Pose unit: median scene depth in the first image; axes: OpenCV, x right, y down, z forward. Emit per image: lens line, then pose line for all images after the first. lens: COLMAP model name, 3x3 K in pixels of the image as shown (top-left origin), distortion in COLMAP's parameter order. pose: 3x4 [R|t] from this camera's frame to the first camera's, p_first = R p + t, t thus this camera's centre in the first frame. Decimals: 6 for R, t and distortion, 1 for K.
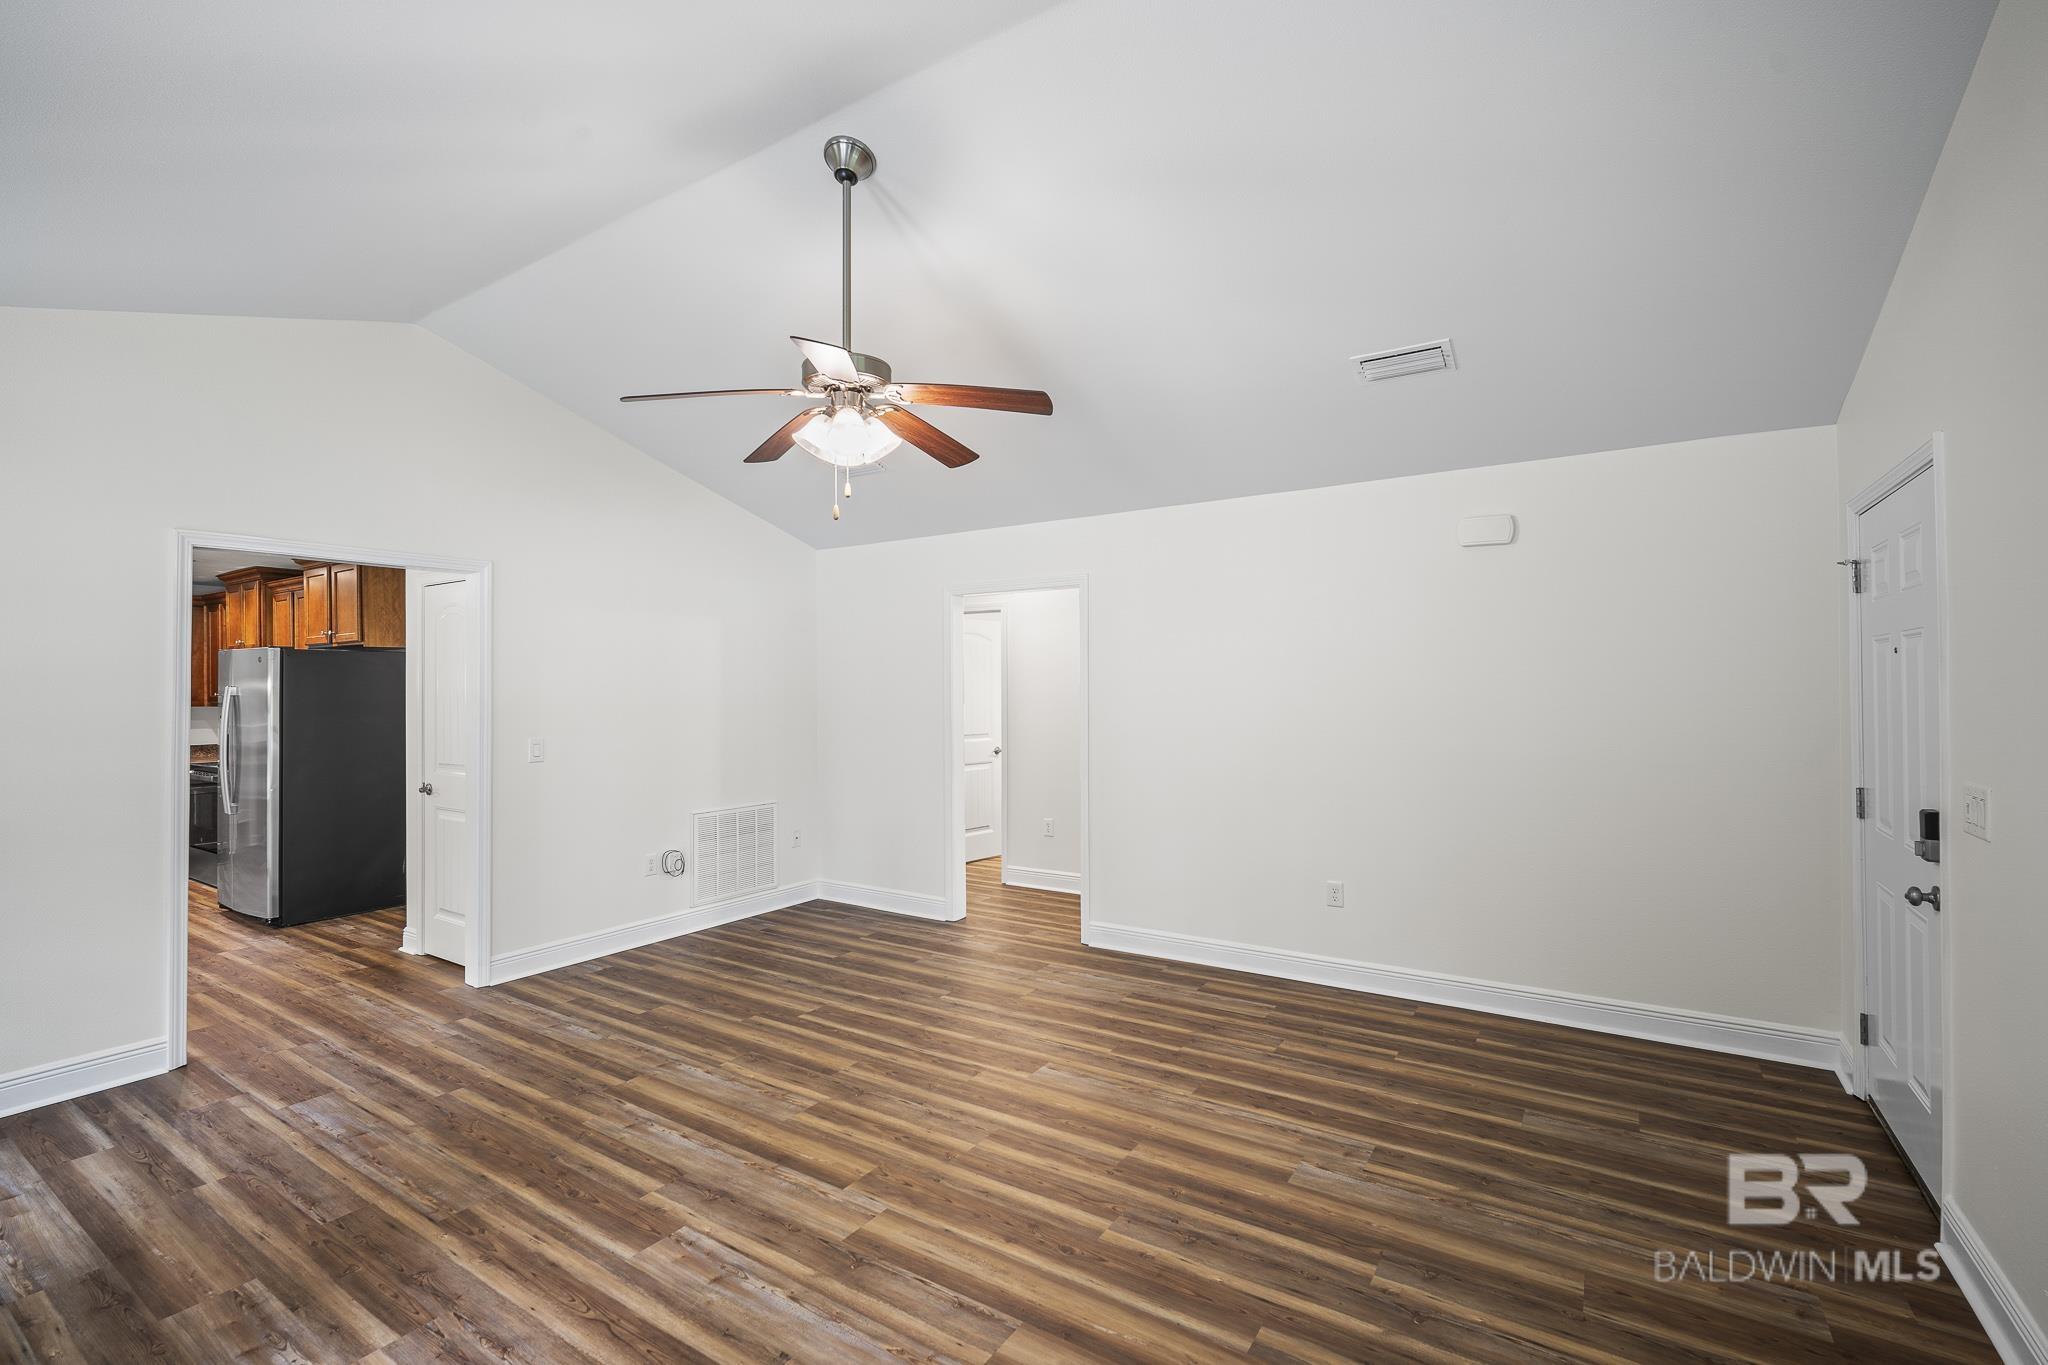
lens RADIAL K [[918.8, 0, 1040.2], [0, 918.8, 663.6], [0, 0, 1]] dist [-0.013630, 0.004856]
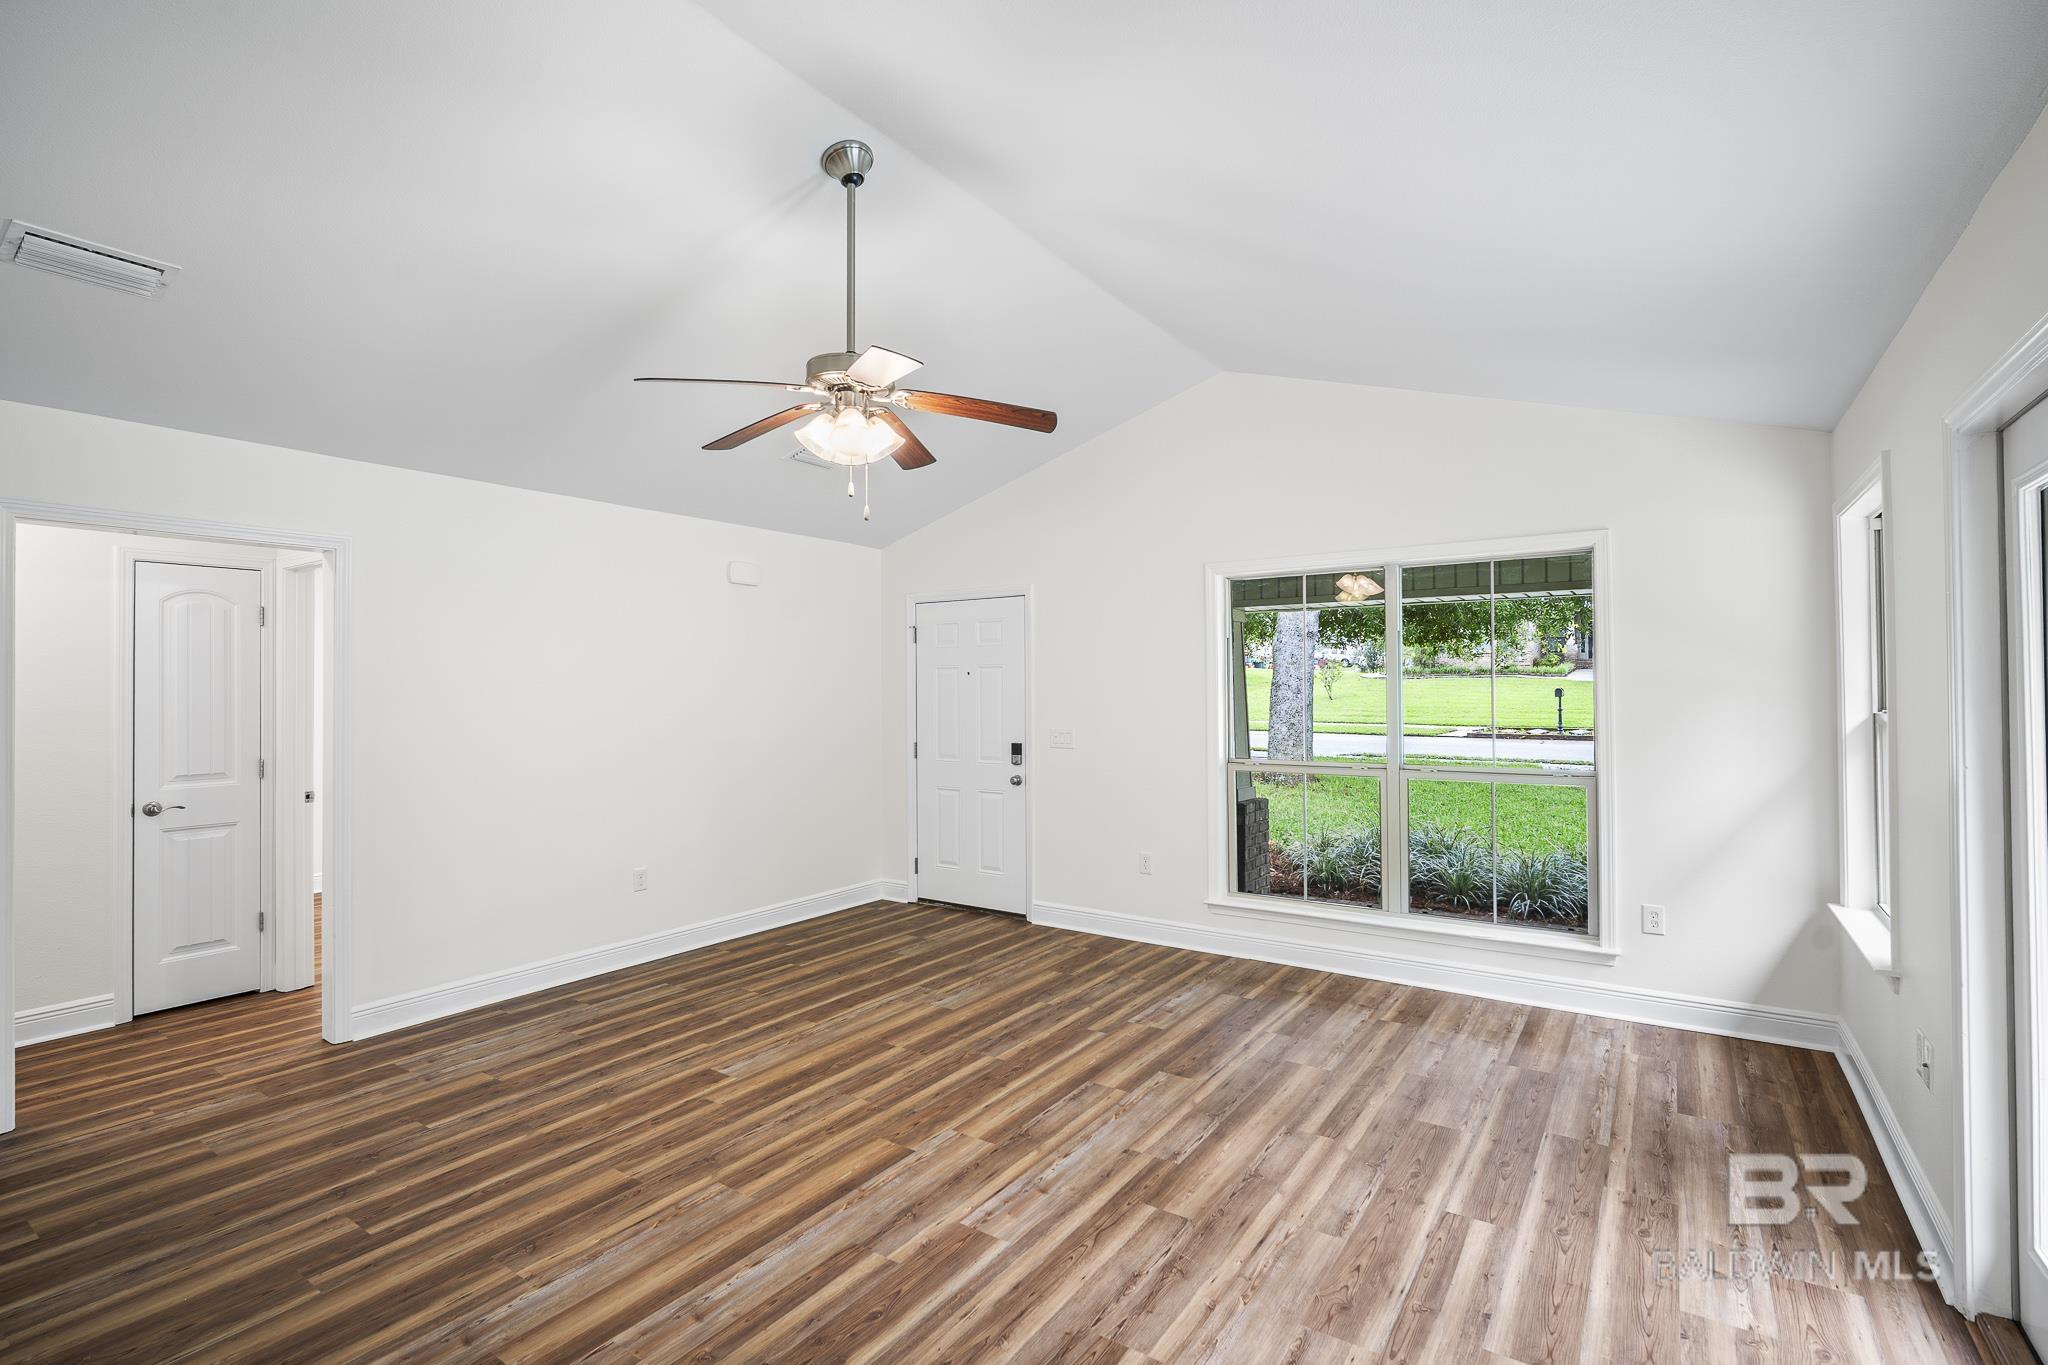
lens RADIAL K [[918.8, 0, 1039.8], [0, 918.8, 692.0], [0, 0, 1]] dist [-0.013630, 0.004856]
pose [[0.024587, 0.003441, 0.999692, -1.223418], [-0.020633, 0.999783, -0.002934, 0.028639], [-0.999485, -0.020555, 0.024653, 0.787590]]
